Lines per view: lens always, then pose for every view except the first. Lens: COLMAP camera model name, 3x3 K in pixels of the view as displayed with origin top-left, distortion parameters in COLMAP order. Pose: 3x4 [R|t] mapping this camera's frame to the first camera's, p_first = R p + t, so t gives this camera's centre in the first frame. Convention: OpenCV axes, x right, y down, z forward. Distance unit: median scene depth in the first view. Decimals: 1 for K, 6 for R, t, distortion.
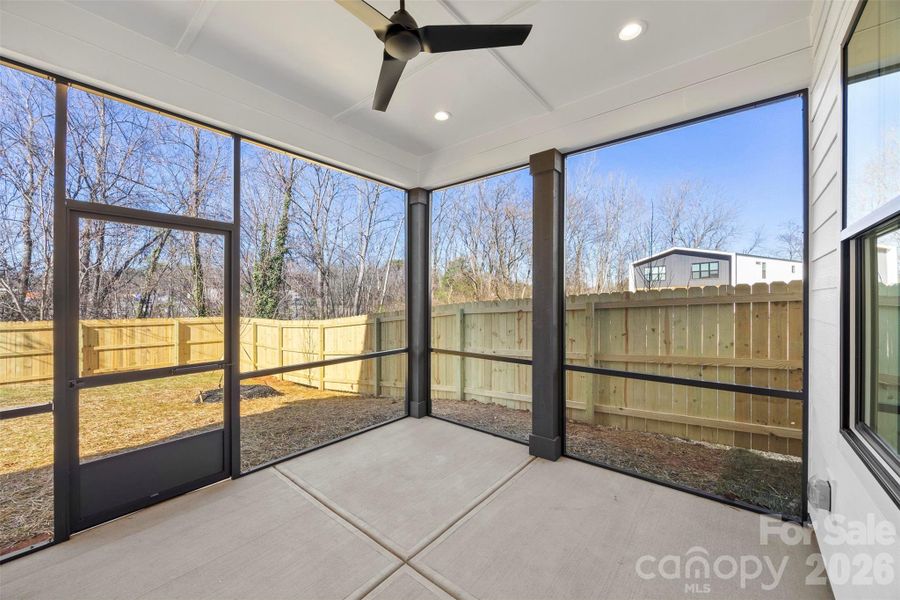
lens RADIAL K [[342.8, 0, 450.0], [0, 342.8, 300.0], [0, 0, 1]] dist [-0.000163, -0.000020]
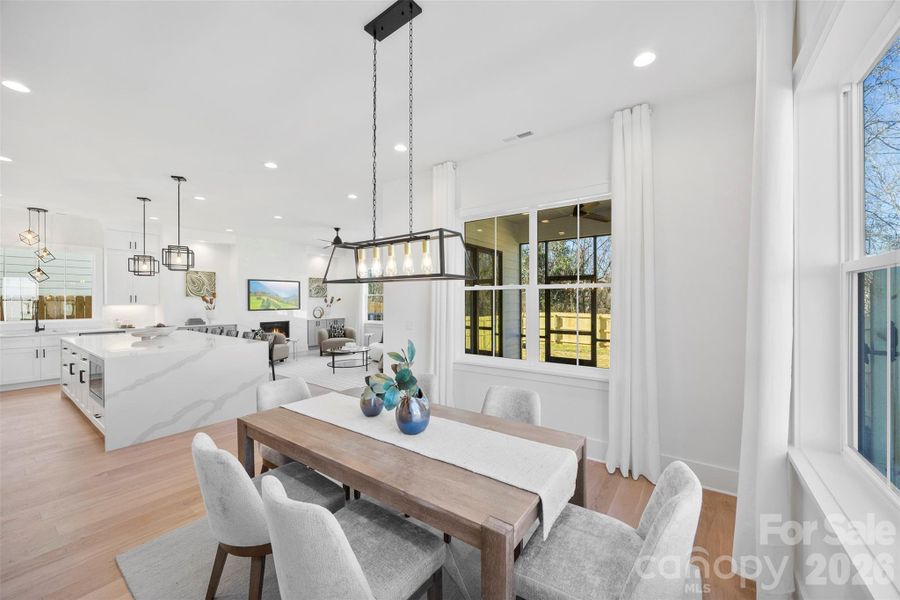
lens RADIAL K [[342.8, 0, 450.0], [0, 342.8, 300.0], [0, 0, 1]] dist [-0.000163, -0.000020]
pose [[0.074716, -0.001410, -0.997204, 0.424658], [-0.003756, 0.999992, -0.001695, -0.010932], [0.997198, 0.003872, 0.074710, -0.040491]]
